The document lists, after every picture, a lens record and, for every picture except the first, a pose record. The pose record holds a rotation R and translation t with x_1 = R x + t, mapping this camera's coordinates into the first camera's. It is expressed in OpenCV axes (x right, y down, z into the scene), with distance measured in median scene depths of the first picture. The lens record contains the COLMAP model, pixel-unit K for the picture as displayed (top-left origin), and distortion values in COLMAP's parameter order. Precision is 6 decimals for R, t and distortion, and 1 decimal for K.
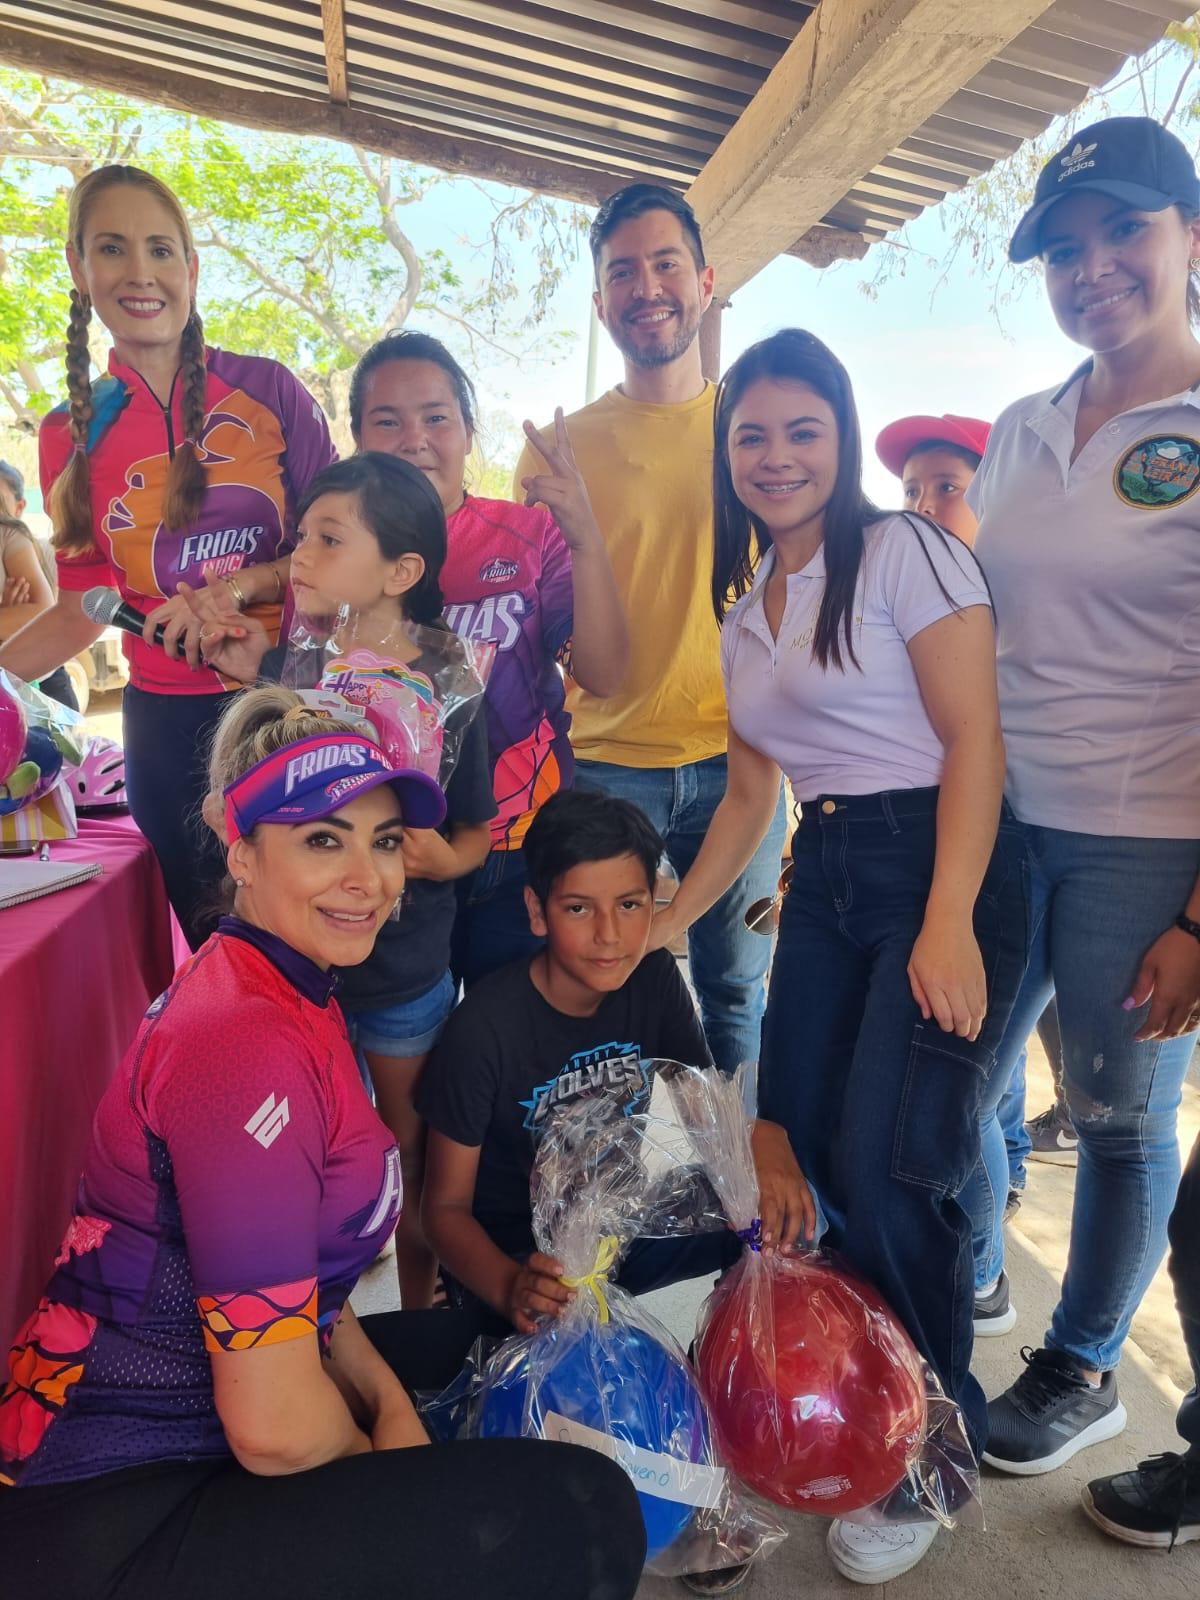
lens RADIAL K [[1216.7, 0, 578.3], [0, 1216.7, 820.0], [0, 0, 1]] dist [0.046698, -0.038528]
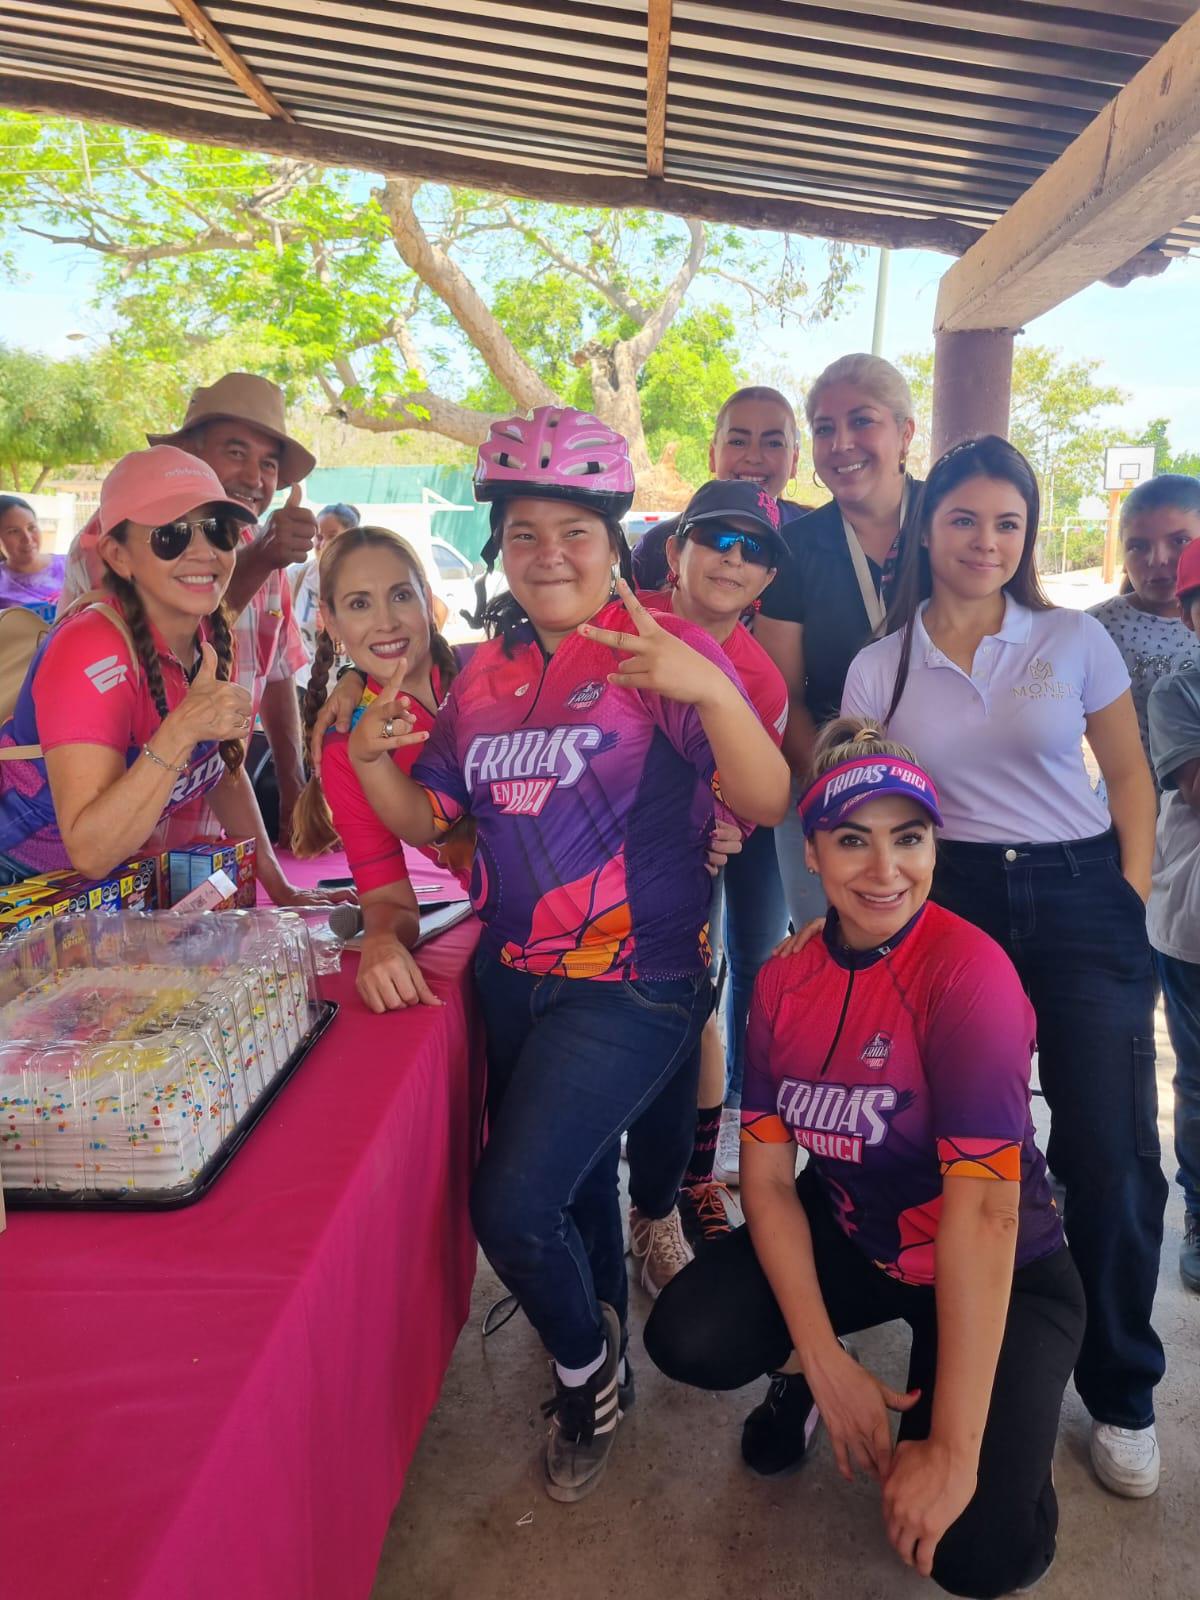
lens RADIAL K [[1216.7, 0, 589.8], [0, 1216.7, 800.9], [0, 0, 1]] dist [0.046698, -0.038528]
pose [[0.978021, 0.020713, -0.207476, -0.010239], [-0.016104, 0.999585, 0.023877, -0.045324], [0.207884, -0.020011, 0.977949, -0.101998]]
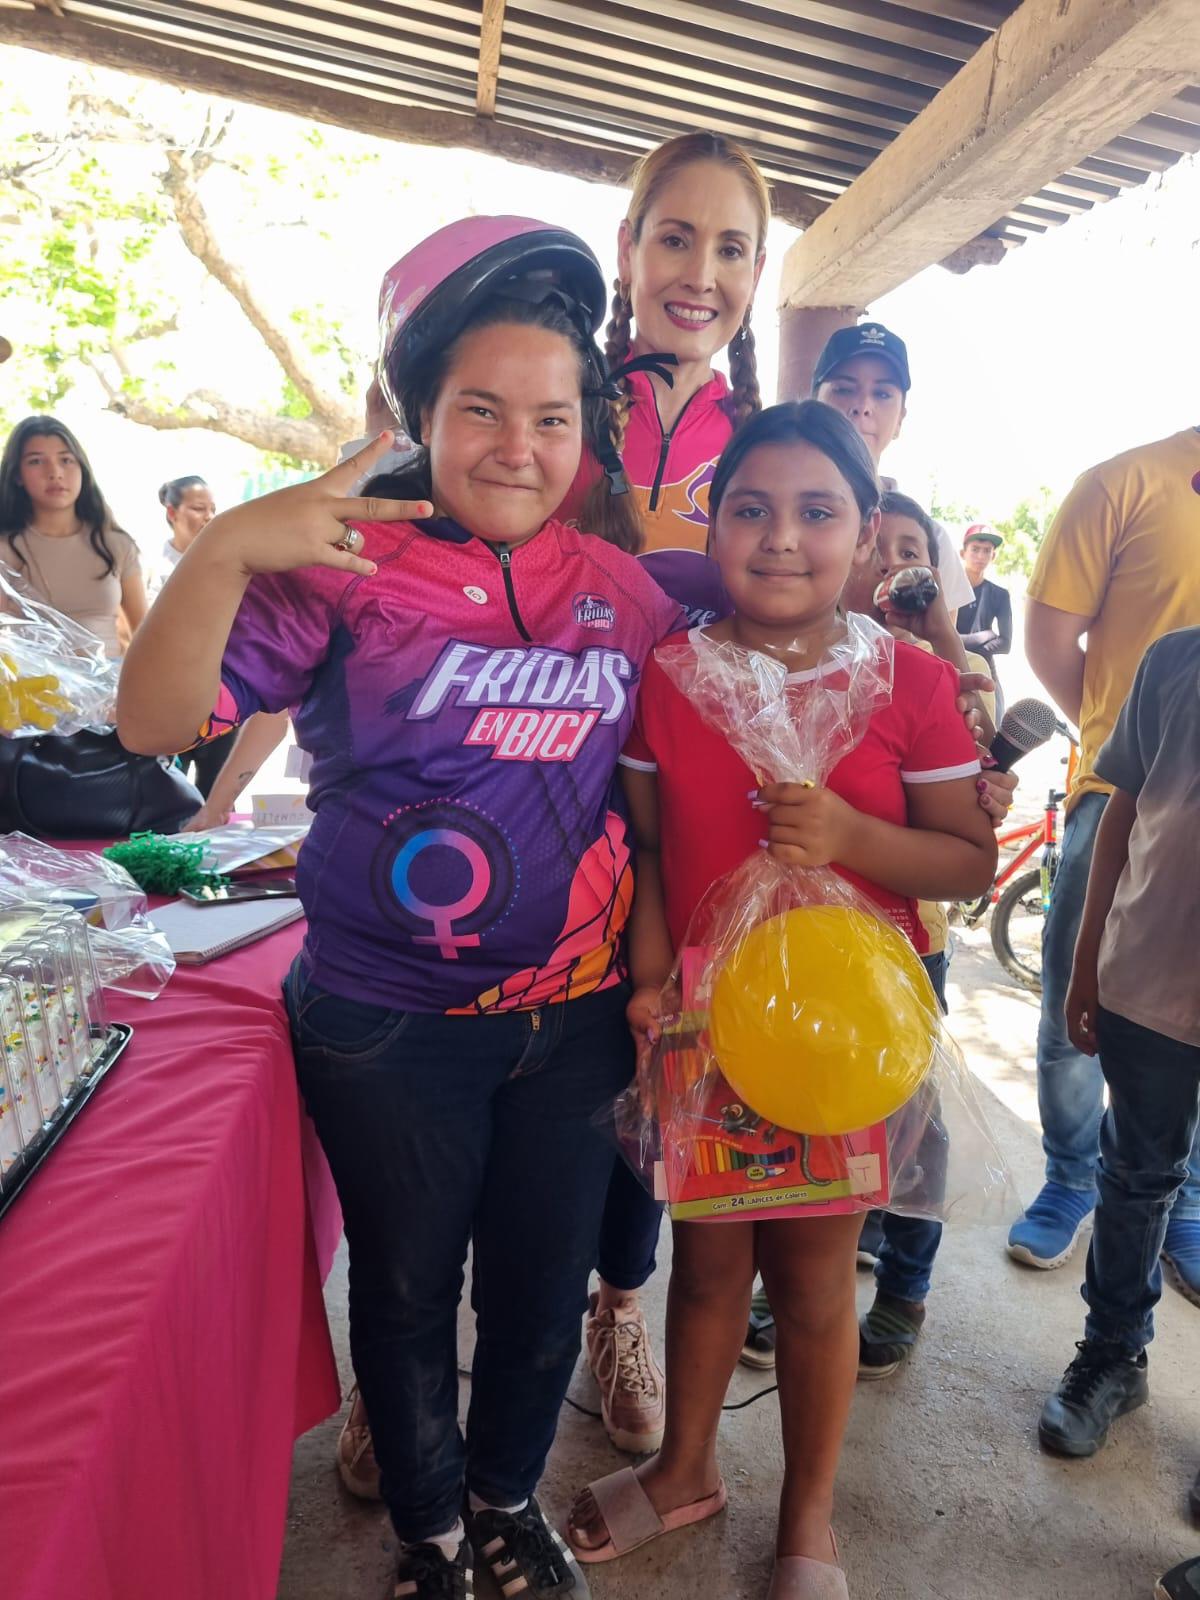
lens RADIAL K [[1216.7, 0, 602.0], [0, 1216.7, 815.4], [0, 0, 1]] dist [0.046698, -0.038528]
pose [[0.999264, 0.013443, -0.035934, -0.052728], [-0.012946, 0.999818, 0.014018, -0.023322], [0.036116, -0.013542, 0.999256, -0.012919]]
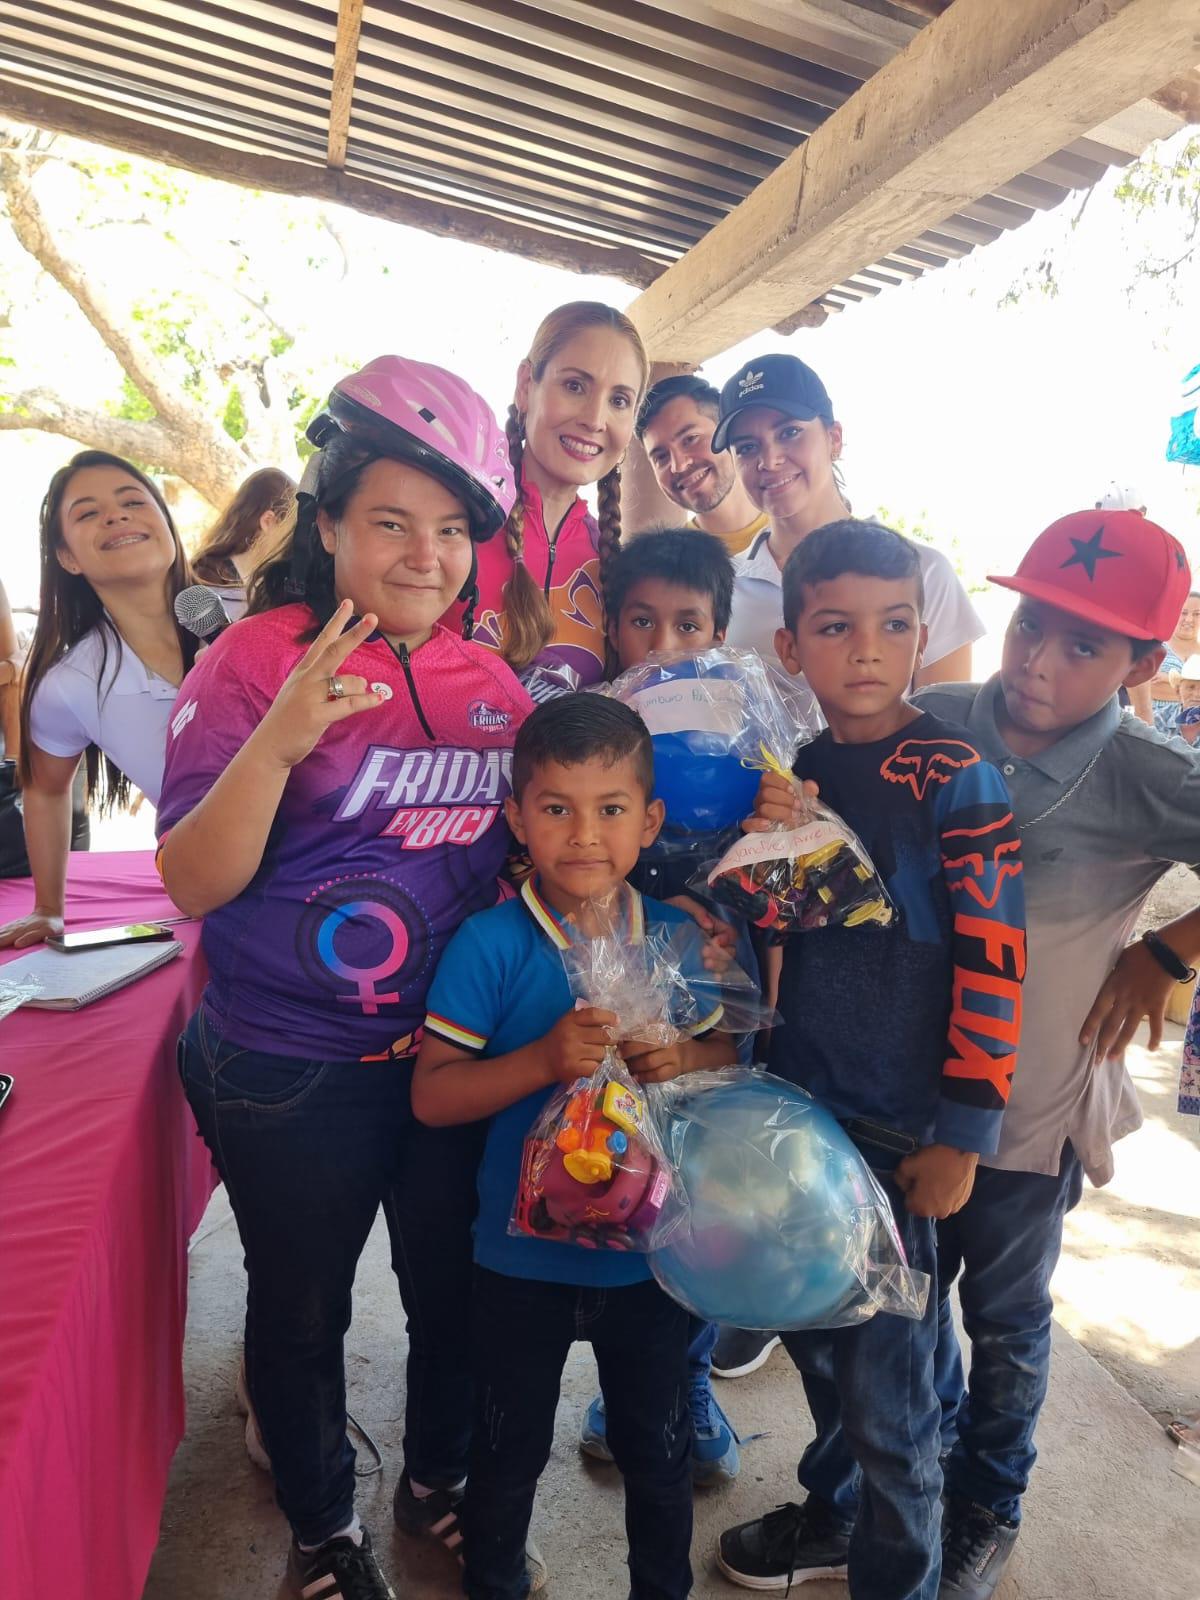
lens RADIAL K [[1216.7, 0, 605.2], [0, 1216.7, 808.9], [0, 0, 1]] dist [0.046698, -0.038528]
pose [[0.996656, 0.004139, 0.081612, -0.047645], [-0.004305, 0.999989, 0.001853, -0.039965], [-0.081603, -0.002198, 0.996662, -0.059985]]
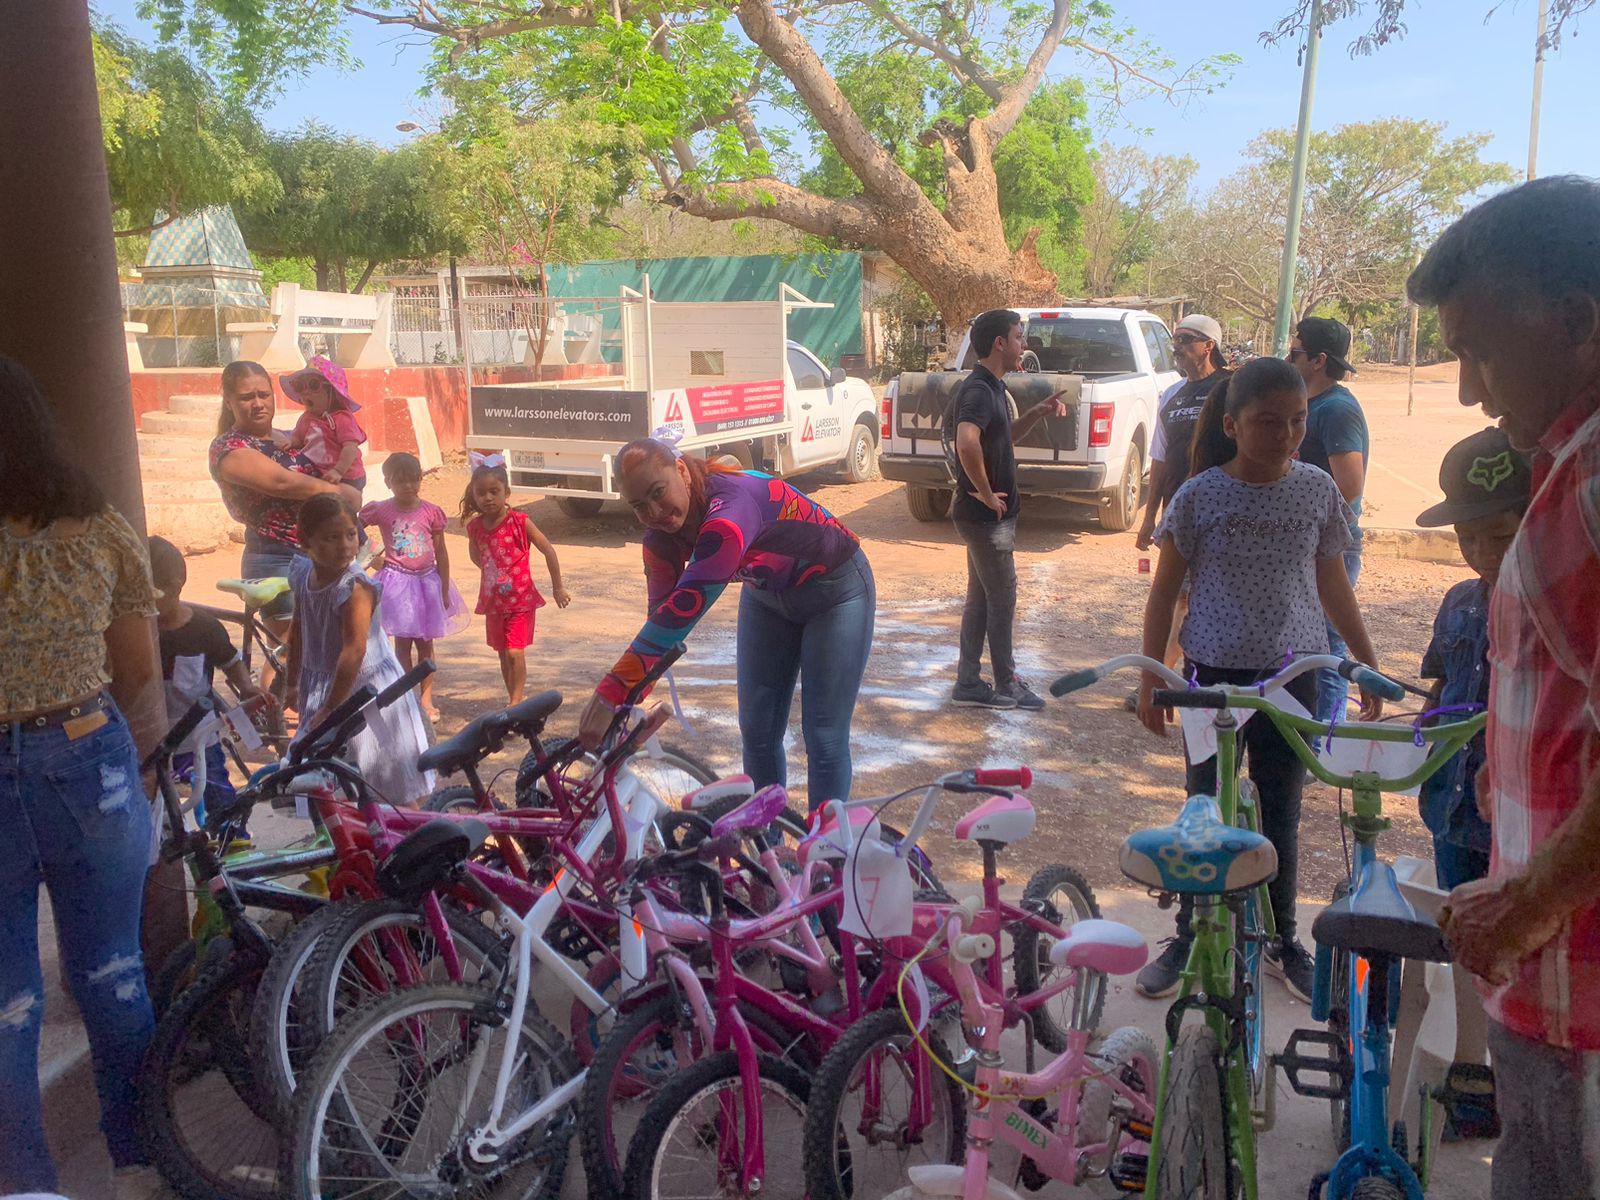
lens RADIAL K [[1216.7, 0, 803.4], [0, 1216.7, 571.6], [0, 0, 1]] dist [0.046698, -0.038528]
pose [[0.957479, 0.031668, -0.286759, -0.286804], [-0.029312, 0.999492, 0.012507, -0.177647], [0.287010, -0.003569, 0.957921, 0.381648]]
